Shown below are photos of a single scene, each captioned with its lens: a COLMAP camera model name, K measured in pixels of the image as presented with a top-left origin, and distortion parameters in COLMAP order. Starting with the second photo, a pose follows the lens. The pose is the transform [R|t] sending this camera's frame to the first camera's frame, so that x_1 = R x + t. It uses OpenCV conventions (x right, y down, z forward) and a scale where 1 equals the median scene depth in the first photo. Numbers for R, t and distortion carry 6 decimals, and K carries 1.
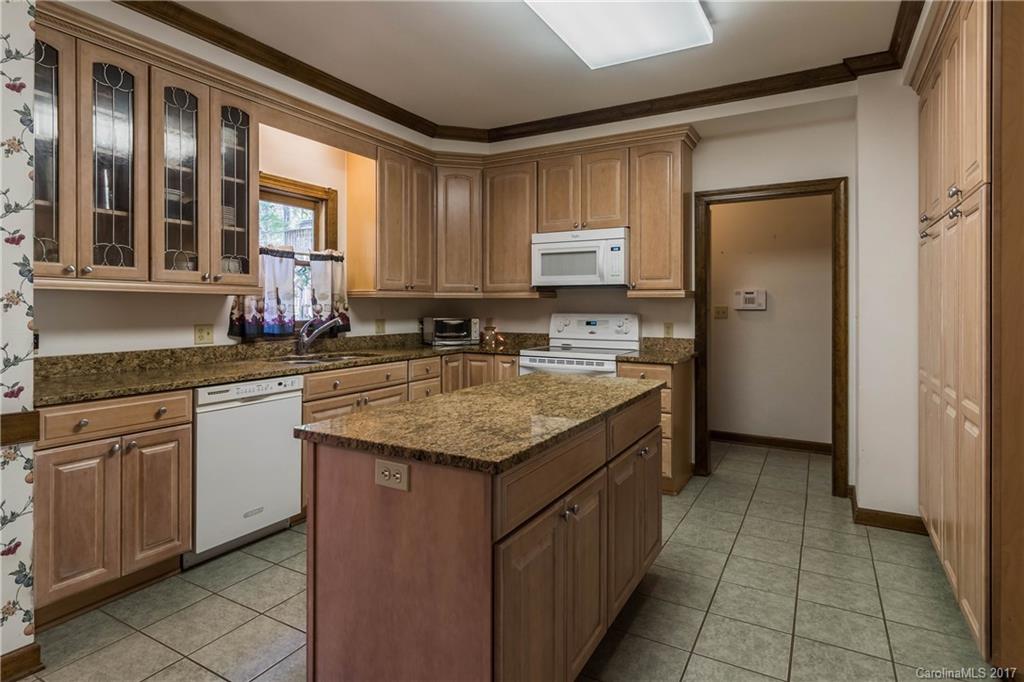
lens RADIAL K [[559.2, 0, 513.2], [0, 559.2, 300.0], [0, 0, 1]] dist [0.000871, 0.000062]
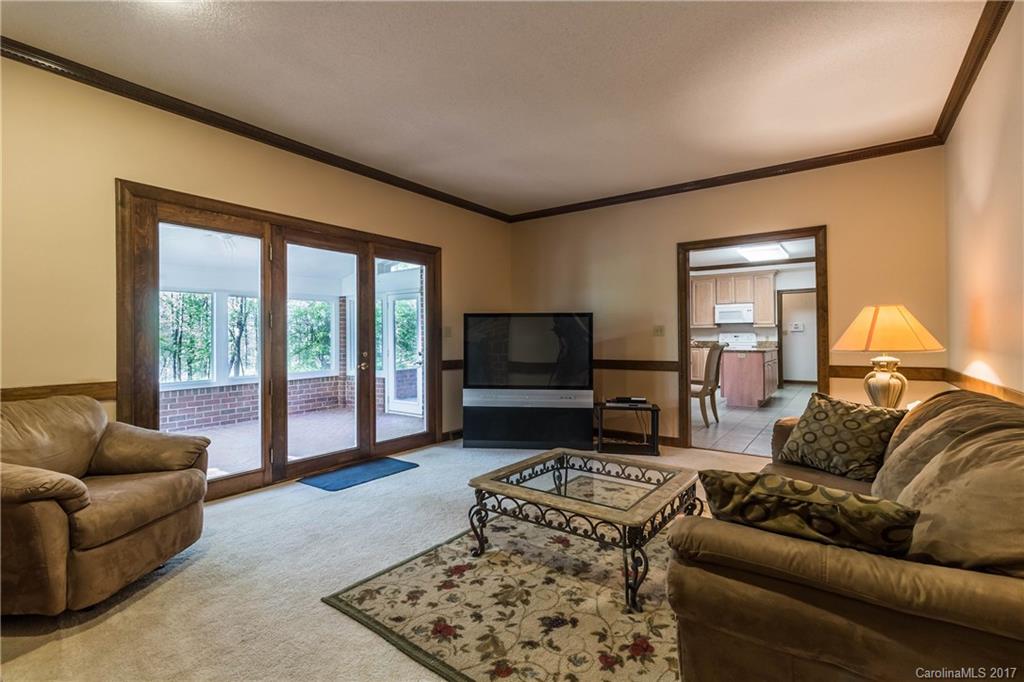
lens RADIAL K [[475.5, 0, 512.3], [0, 475.5, 328.1], [0, 0, 1]] dist [0.001202, 0.000050]
pose [[0.994335, -0.011731, -0.105641, -0.777947], [0.010416, 0.999861, -0.012999, 0.020881], [0.105779, 0.011825, 0.994319, -1.590172]]
